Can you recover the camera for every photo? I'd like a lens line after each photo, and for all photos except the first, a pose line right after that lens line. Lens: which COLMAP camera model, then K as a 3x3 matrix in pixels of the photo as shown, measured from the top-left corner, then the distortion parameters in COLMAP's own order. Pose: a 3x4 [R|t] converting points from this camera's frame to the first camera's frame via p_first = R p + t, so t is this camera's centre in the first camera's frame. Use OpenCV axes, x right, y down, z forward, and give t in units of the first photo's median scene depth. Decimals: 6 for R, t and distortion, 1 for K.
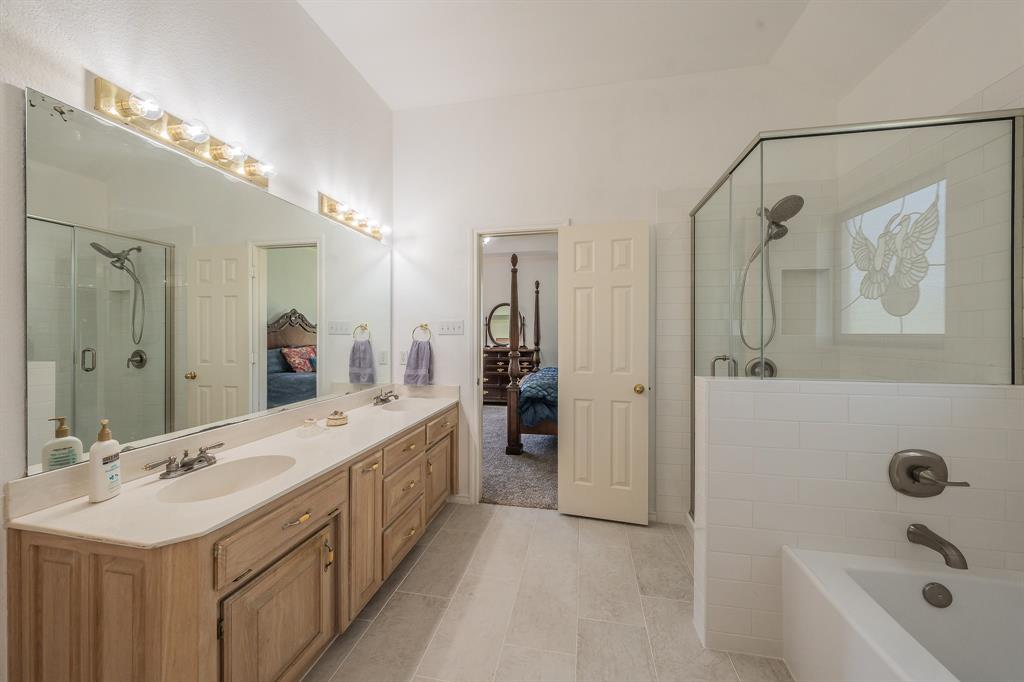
lens RADIAL K [[366.2, 0, 510.8], [0, 366.2, 335.1], [0, 0, 1]] dist [0.001447, 0.000138]
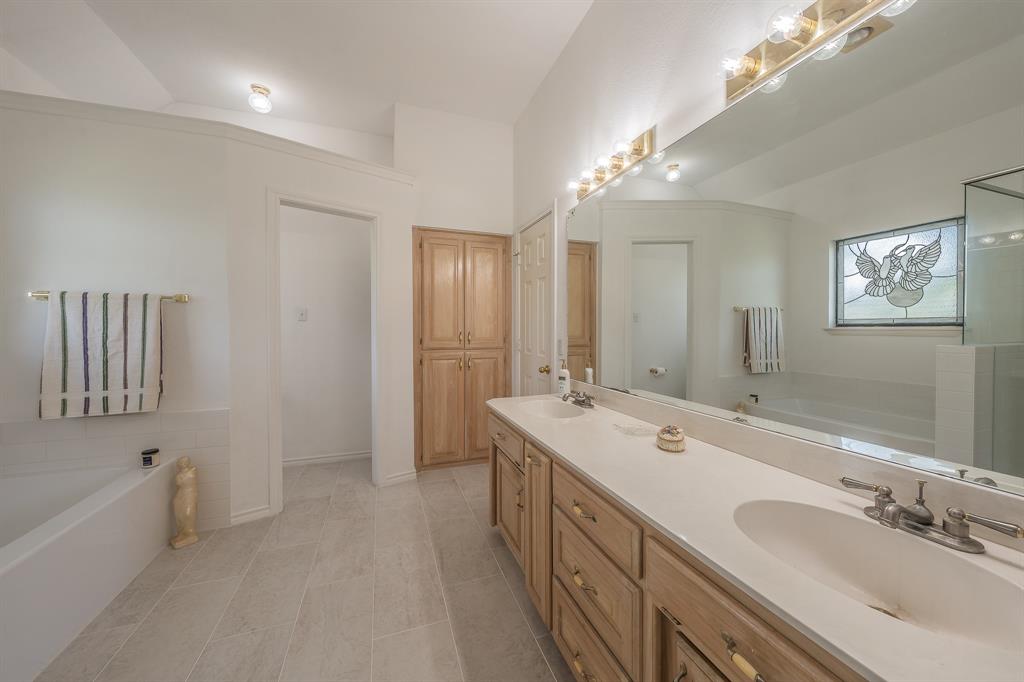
lens RADIAL K [[366.2, 0, 510.8], [0, 366.2, 335.1], [0, 0, 1]] dist [0.001447, 0.000138]
pose [[-0.856313, 0.000936, -0.516456, 0.098079], [-0.009539, 0.999799, 0.017628, 0.017504], [0.516368, 0.020022, -0.856132, 1.300431]]
